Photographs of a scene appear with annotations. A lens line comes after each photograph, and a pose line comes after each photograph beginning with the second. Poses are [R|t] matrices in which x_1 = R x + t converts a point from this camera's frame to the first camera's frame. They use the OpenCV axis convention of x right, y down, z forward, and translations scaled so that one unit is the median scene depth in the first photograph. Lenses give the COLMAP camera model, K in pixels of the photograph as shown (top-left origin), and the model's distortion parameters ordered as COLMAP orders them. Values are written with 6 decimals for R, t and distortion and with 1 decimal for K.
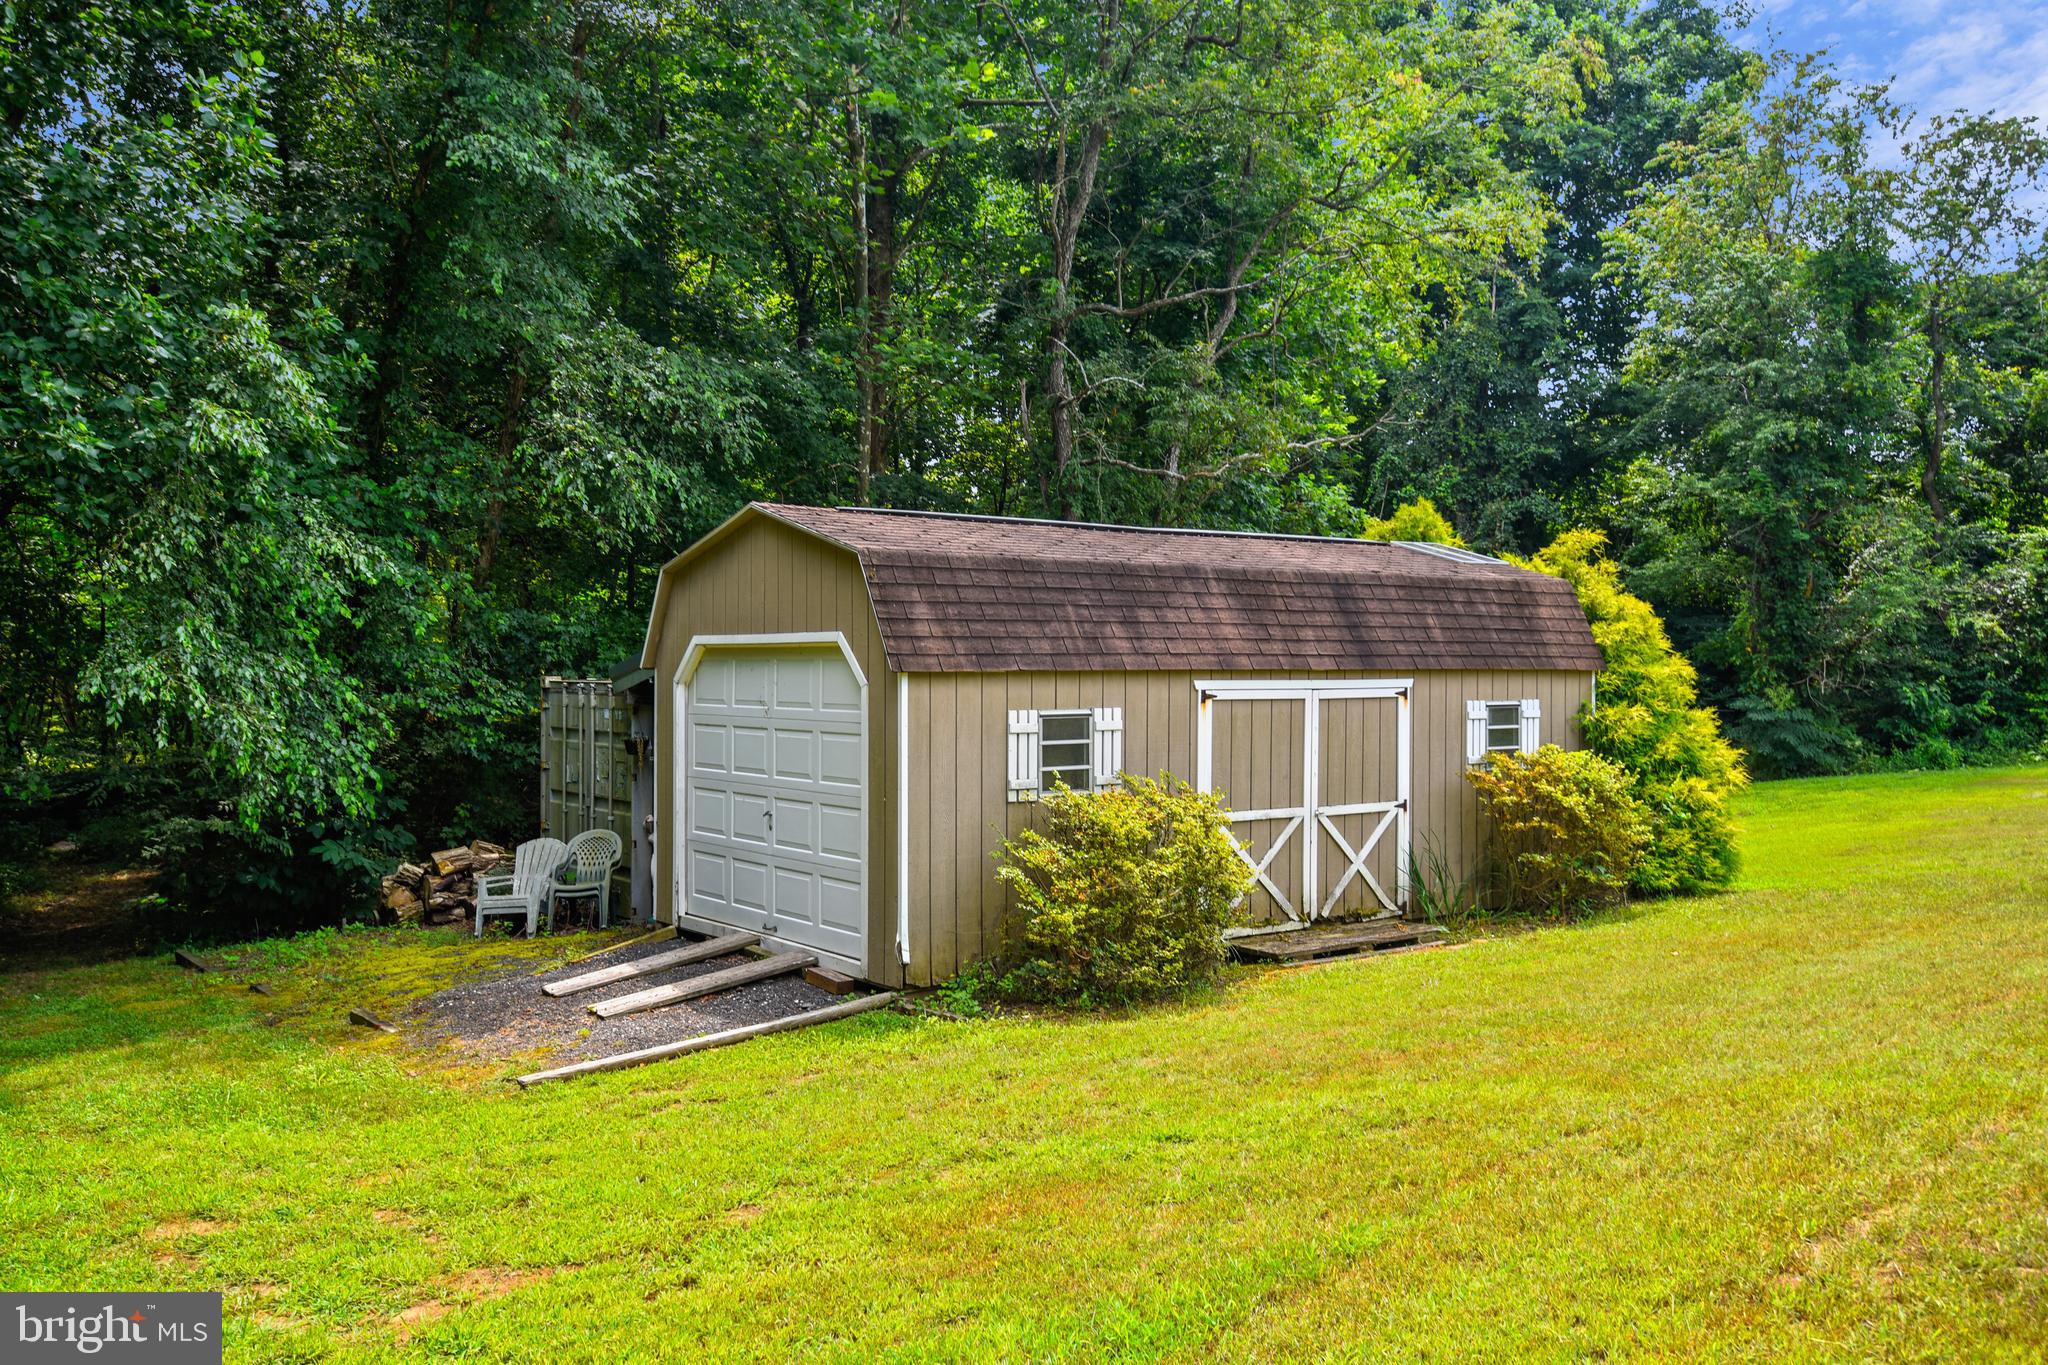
lens RADIAL K [[1677.7, 0, 1024.0], [0, 1677.7, 682.5], [0, 0, 1]] dist [0.009133, 0.003876]
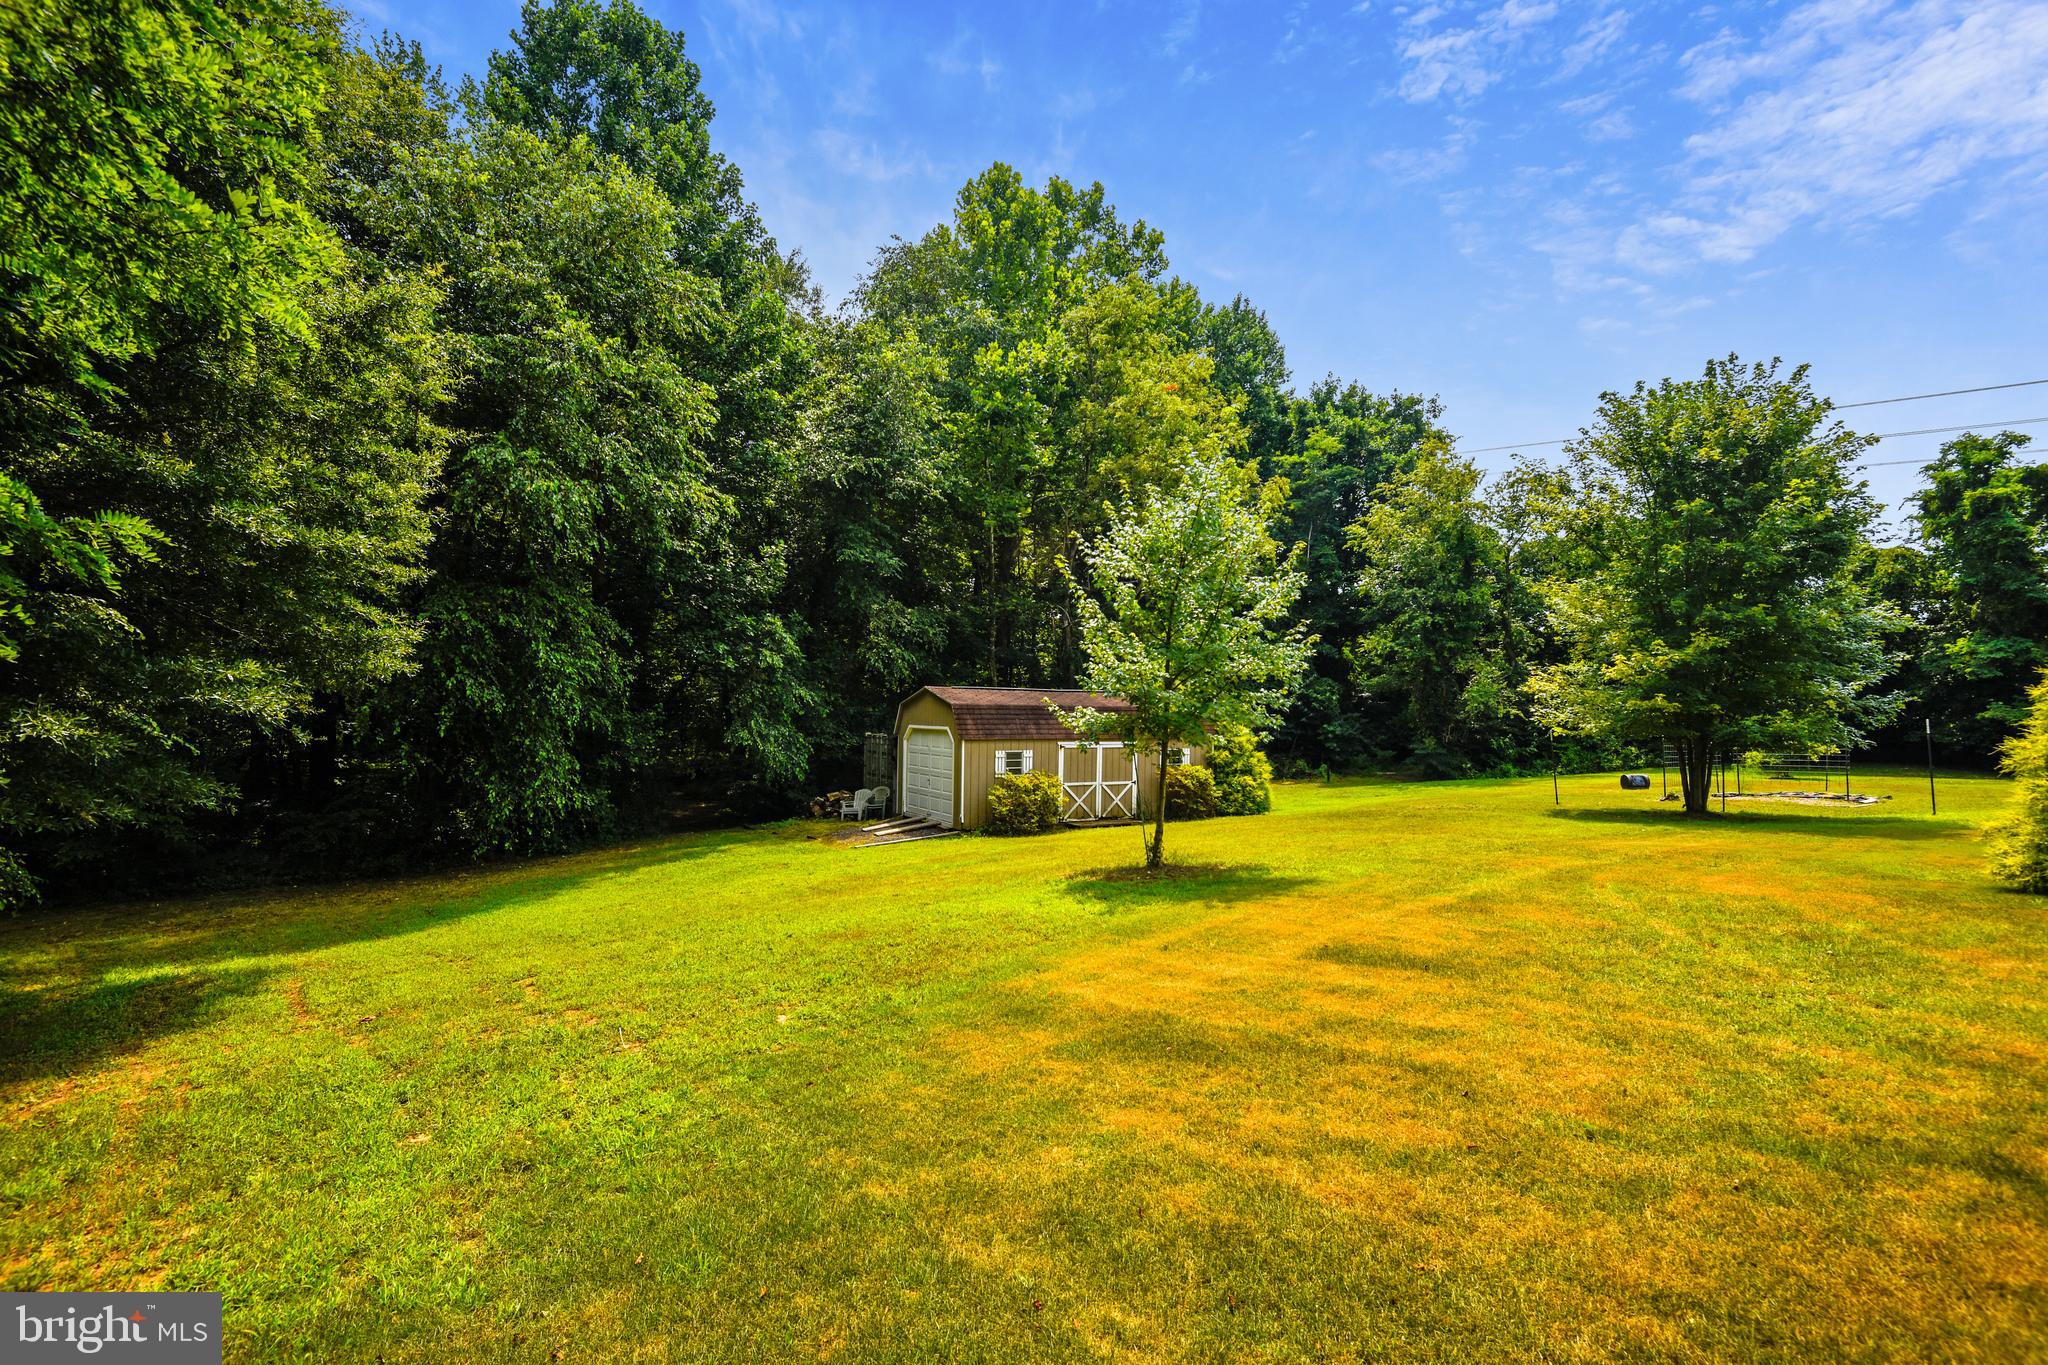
lens RADIAL K [[931.6, 0, 1021.8], [0, 931.6, 693.2], [0, 0, 1]] dist [0.001704, -0.018908]
pose [[0.993051, 0.009621, -0.117294, 0.212318], [-0.013231, 0.999461, -0.030040, -0.035294], [0.116941, 0.031384, 0.992643, -0.706379]]
